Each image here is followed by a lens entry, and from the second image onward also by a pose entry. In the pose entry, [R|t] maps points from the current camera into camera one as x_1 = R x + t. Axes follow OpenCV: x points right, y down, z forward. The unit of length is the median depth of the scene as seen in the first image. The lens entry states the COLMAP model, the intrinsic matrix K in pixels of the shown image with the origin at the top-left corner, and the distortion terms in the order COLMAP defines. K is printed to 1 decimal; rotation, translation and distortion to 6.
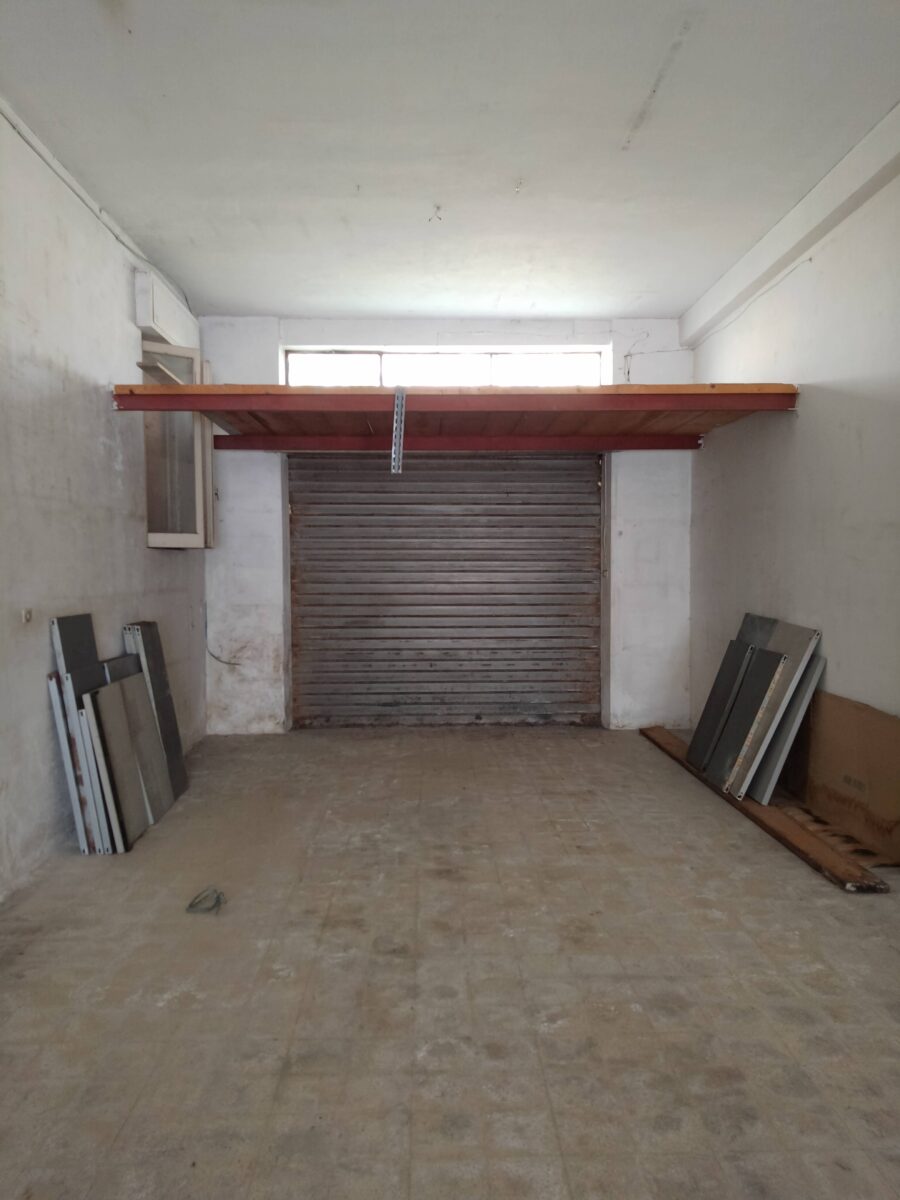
lens RADIAL K [[907.5, 0, 451.4], [0, 907.5, 598.3], [0, 0, 1]] dist [0.047168, -0.066767]
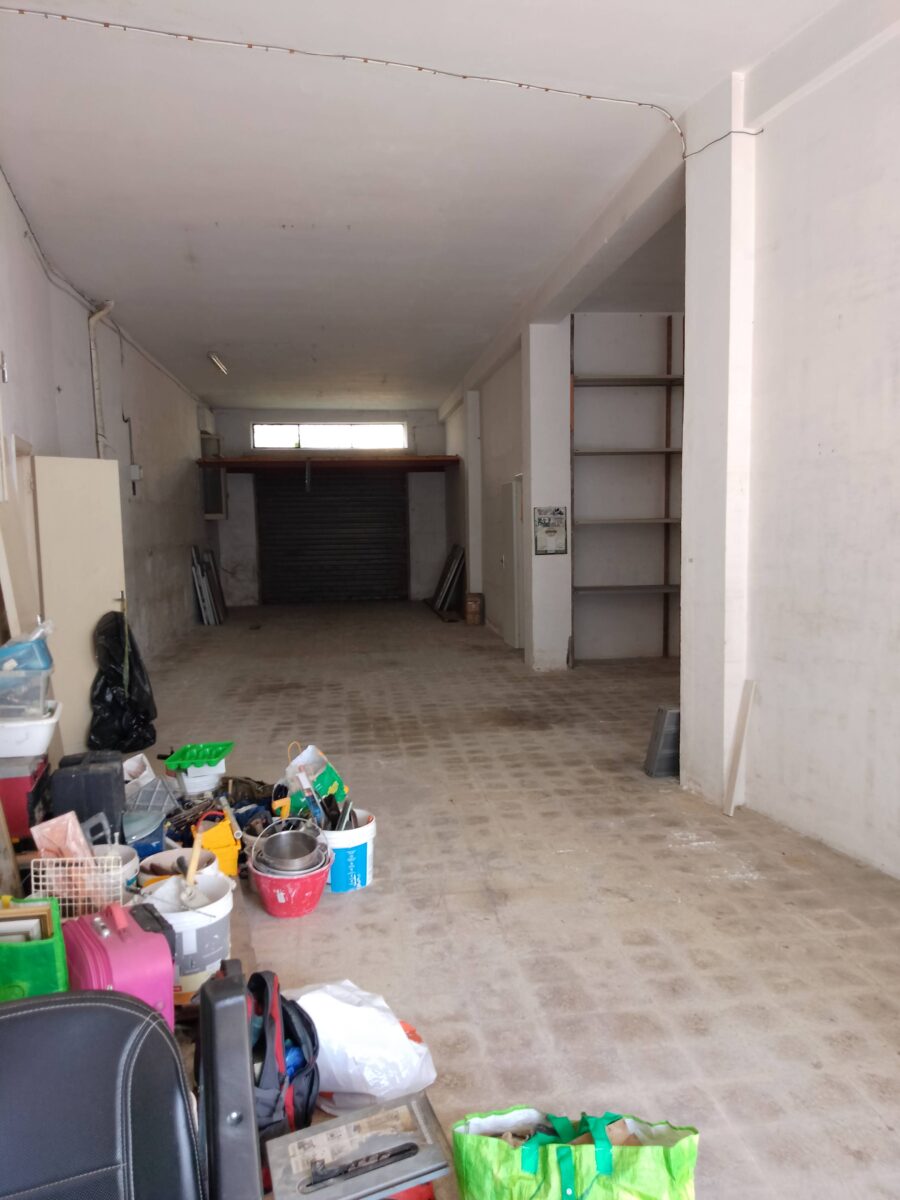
lens RADIAL K [[907.5, 0, 448.1], [0, 907.5, 605.0], [0, 0, 1]] dist [0.047168, -0.066767]
pose [[0.995979, -0.021910, 0.086864, 0.075369], [0.017086, 0.998290, 0.055895, 0.035992], [-0.087940, -0.054186, 0.994651, -1.173346]]
